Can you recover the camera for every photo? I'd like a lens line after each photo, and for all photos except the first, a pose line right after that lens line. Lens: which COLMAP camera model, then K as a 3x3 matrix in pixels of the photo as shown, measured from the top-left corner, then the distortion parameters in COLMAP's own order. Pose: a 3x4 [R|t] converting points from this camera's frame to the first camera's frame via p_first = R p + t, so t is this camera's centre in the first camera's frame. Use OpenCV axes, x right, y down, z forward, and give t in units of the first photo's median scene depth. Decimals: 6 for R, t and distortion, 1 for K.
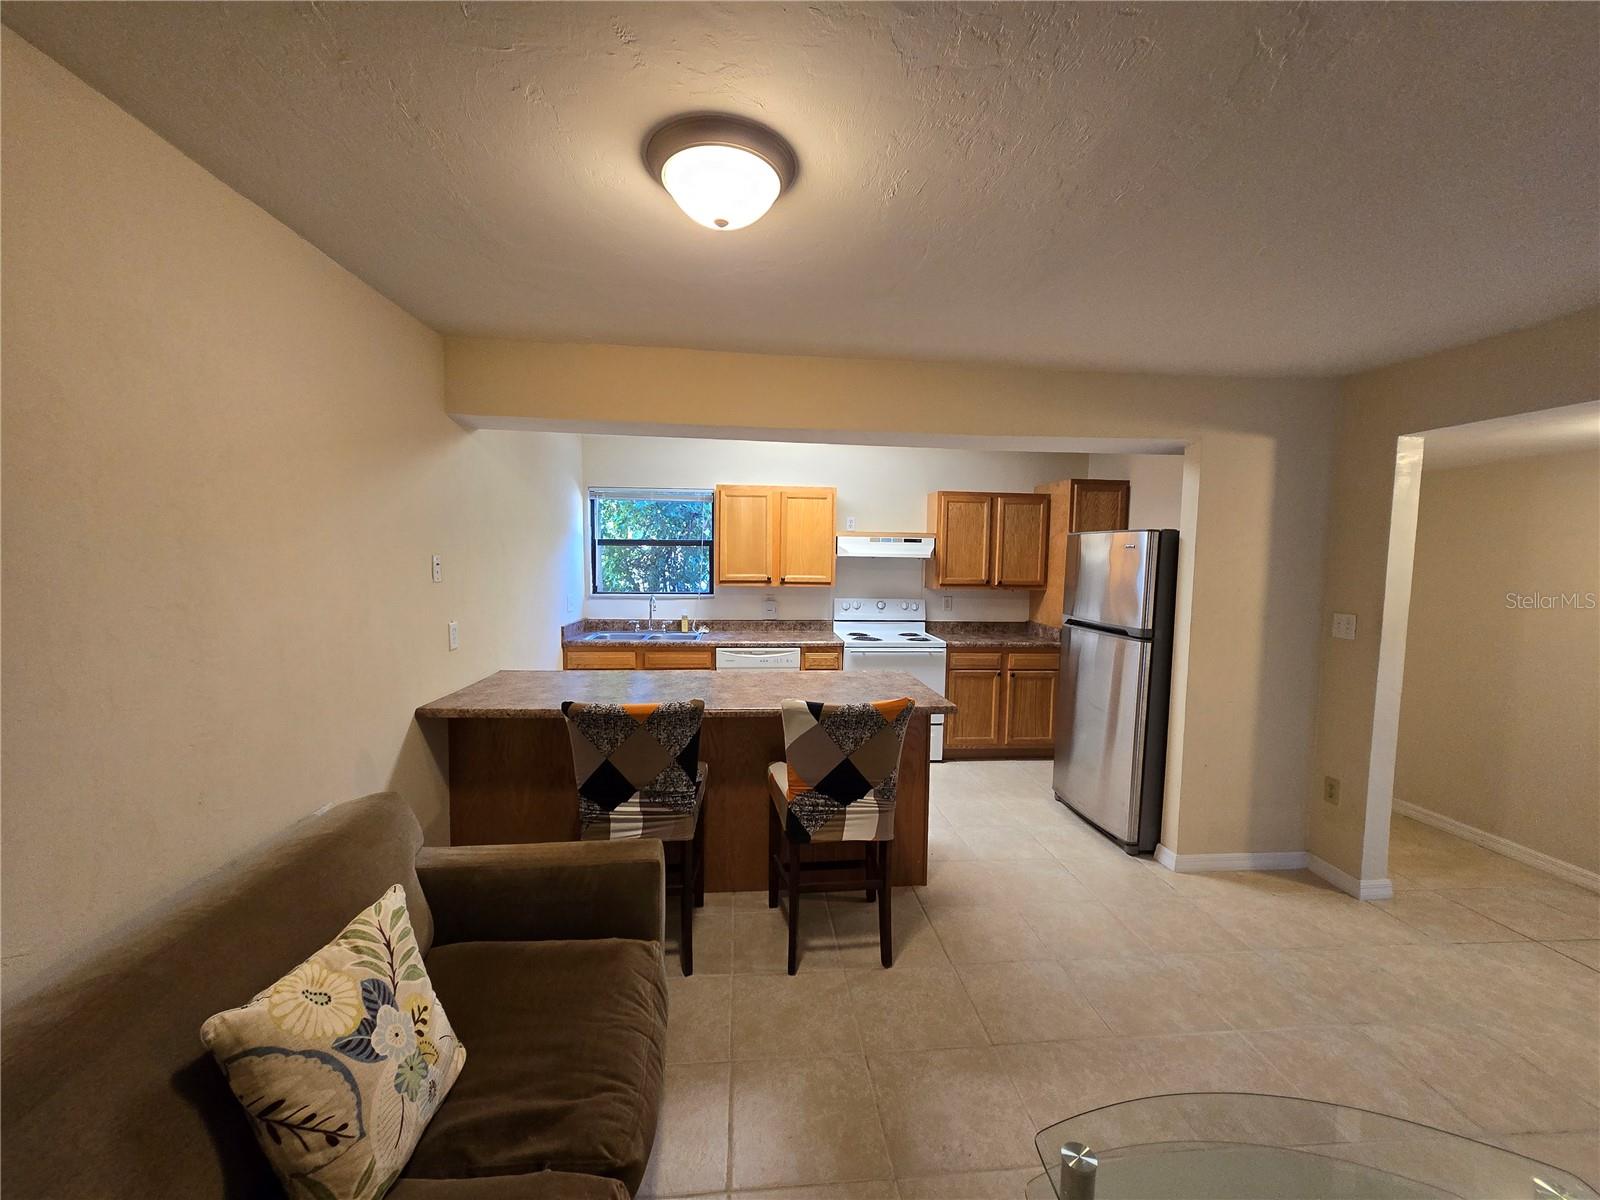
lens RADIAL K [[655.3, 0, 803.8], [0, 655.3, 606.7], [0, 0, 1]] dist [-0.002155, -0.000931]
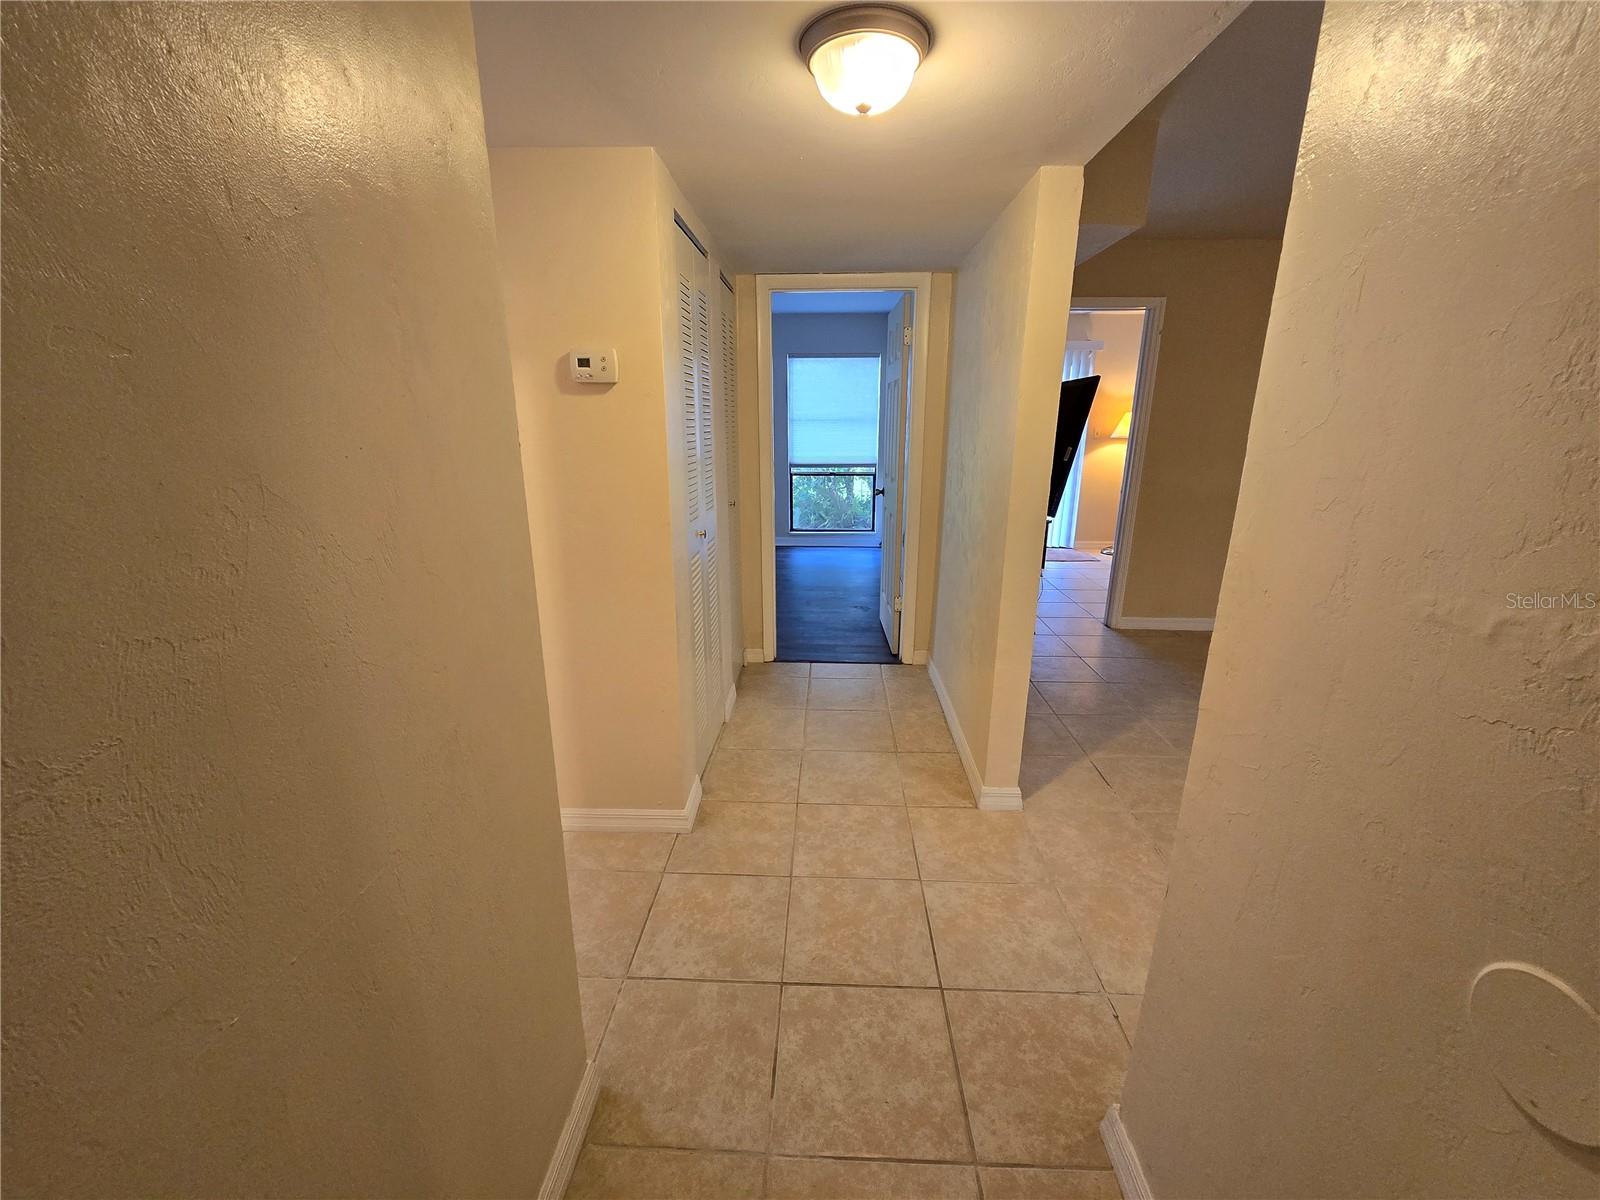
lens RADIAL K [[655.3, 0, 803.8], [0, 655.3, 606.7], [0, 0, 1]] dist [-0.002155, -0.000931]
pose [[-0.991011, -0.050556, 0.123864, 0.665041], [-0.003783, 0.936068, 0.351799, -0.025490], [-0.133730, 0.348168, -0.927844, 0.820219]]
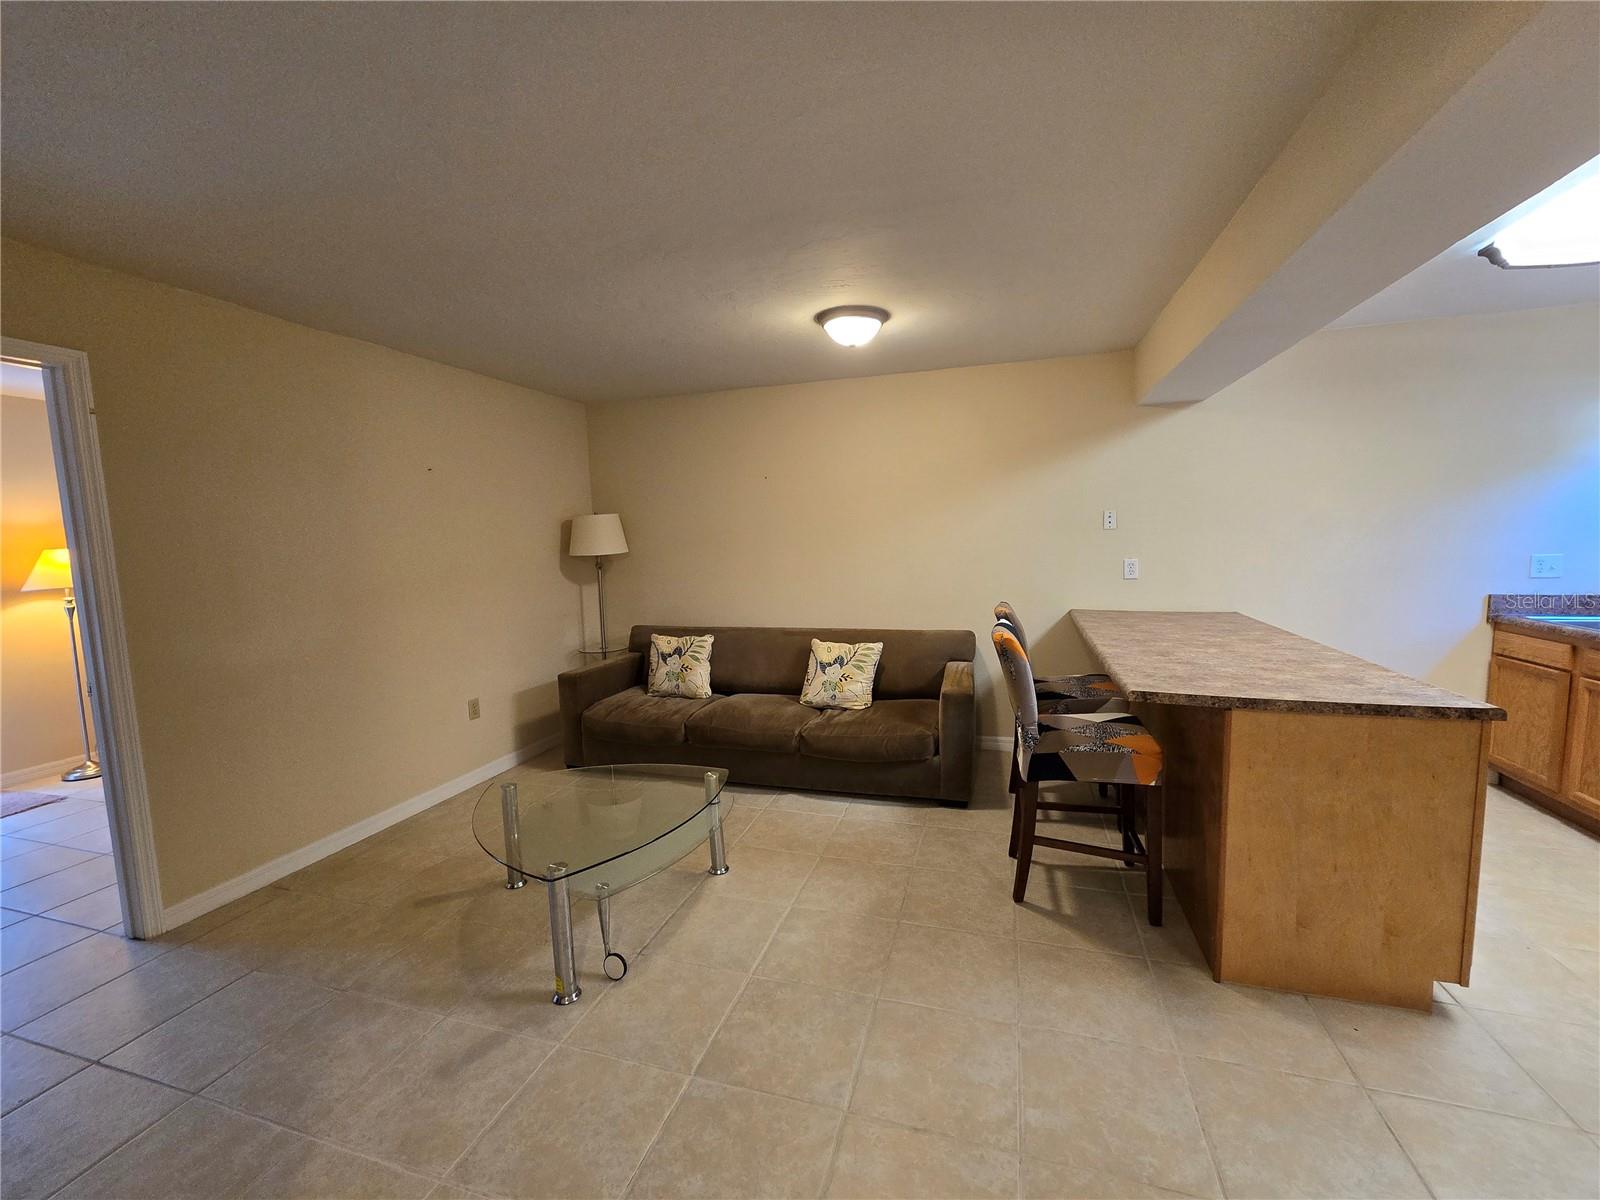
lens RADIAL K [[655.3, 0, 803.8], [0, 655.3, 606.7], [0, 0, 1]] dist [-0.002155, -0.000931]
pose [[-0.383590, 0.095868, -0.918514, 0.584249], [-0.052830, 0.990690, 0.125465, -0.007705], [0.921991, 0.096653, -0.374955, 0.525733]]
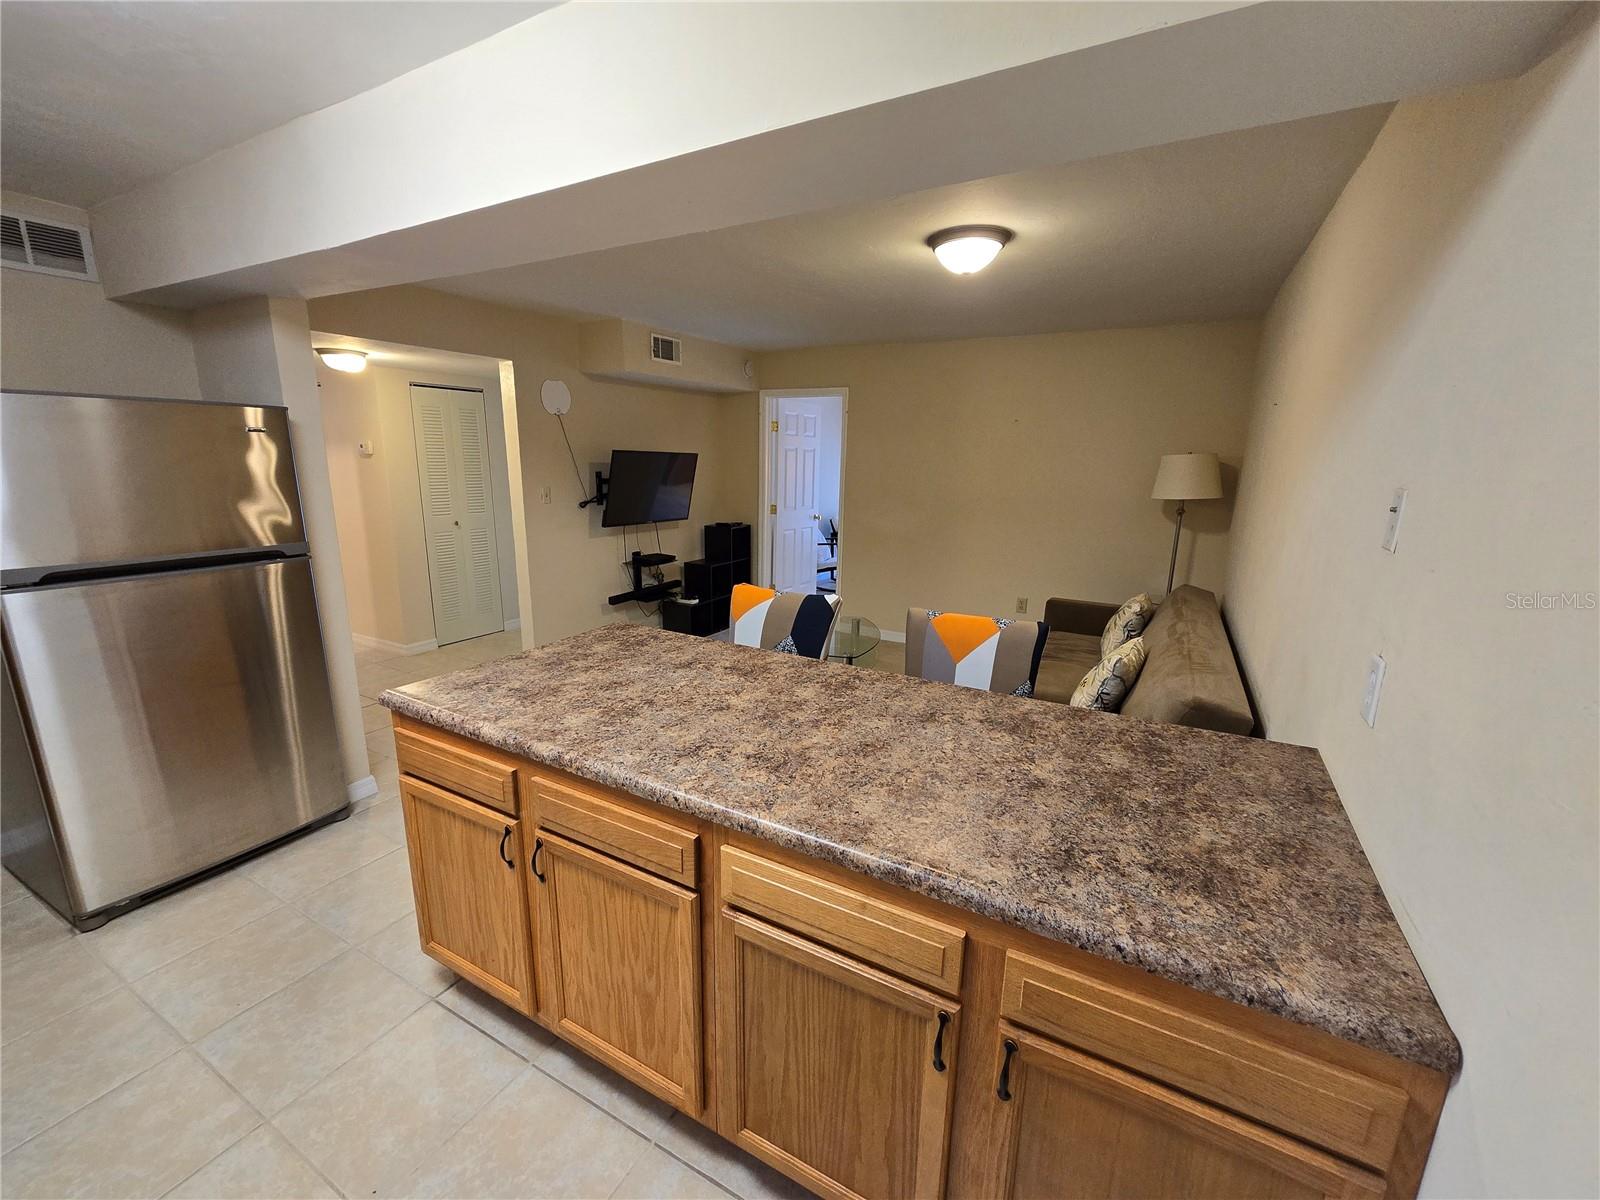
lens RADIAL K [[655.3, 0, 803.8], [0, 655.3, 606.7], [0, 0, 1]] dist [-0.002155, -0.000931]
pose [[-0.825941, -0.155964, 0.541753, -0.267849], [0.014458, 0.954794, 0.296916, -0.077736], [-0.563571, 0.253067, -0.786349, 0.891361]]
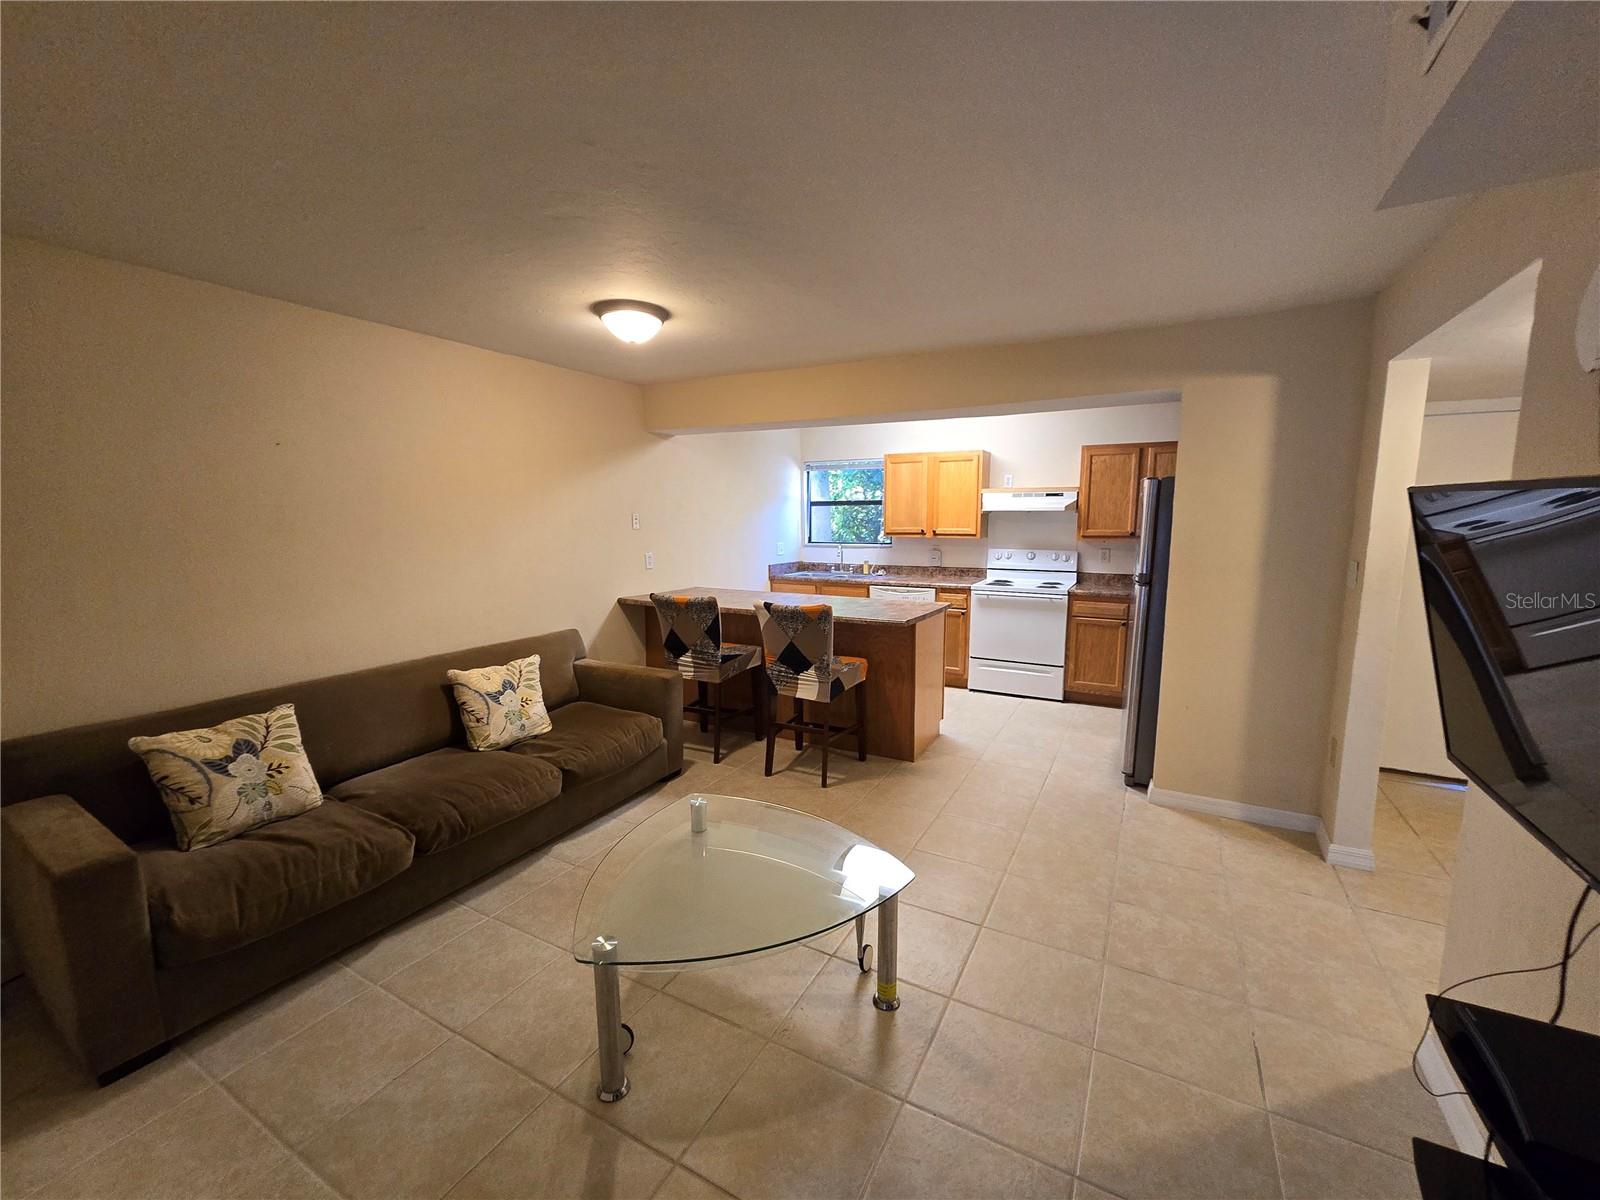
lens RADIAL K [[655.3, 0, 803.8], [0, 655.3, 606.7], [0, 0, 1]] dist [-0.002155, -0.000931]
pose [[0.829233, 0.061203, -0.555541, 0.452815], [-0.029262, 0.997377, 0.066201, 0.023047], [0.558136, -0.038640, 0.828849, -0.122086]]
